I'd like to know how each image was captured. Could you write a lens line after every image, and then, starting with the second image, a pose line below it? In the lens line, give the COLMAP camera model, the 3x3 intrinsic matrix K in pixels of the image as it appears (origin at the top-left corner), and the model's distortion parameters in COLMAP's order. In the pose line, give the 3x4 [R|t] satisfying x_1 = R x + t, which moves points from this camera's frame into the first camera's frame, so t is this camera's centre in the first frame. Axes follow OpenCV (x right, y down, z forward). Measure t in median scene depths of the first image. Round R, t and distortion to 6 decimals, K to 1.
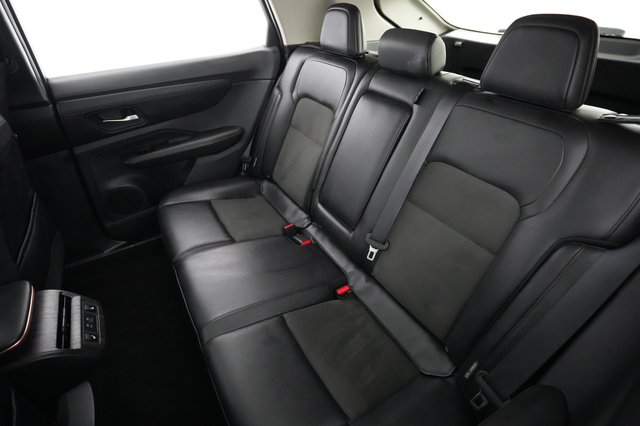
lens RADIAL K [[306.7, 0, 320.0], [0, 306.7, 213.0], [0, 0, 1]] dist [0.001759, 0.000299]
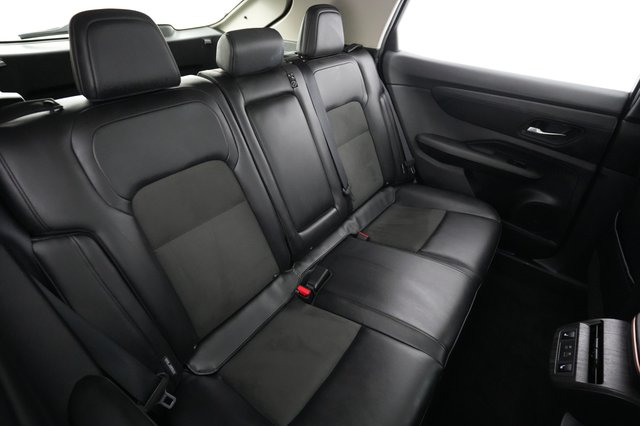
lens RADIAL K [[309.3, 0, 320.0], [0, 309.3, 213.0], [0, 0, 1]] dist [-0.001721, -0.000458]
pose [[-0.342269, -0.552385, 0.760081, -0.837239], [0.533725, 0.551464, 0.641113, -0.758751], [-0.773298, 0.625107, 0.106072, 1.048851]]
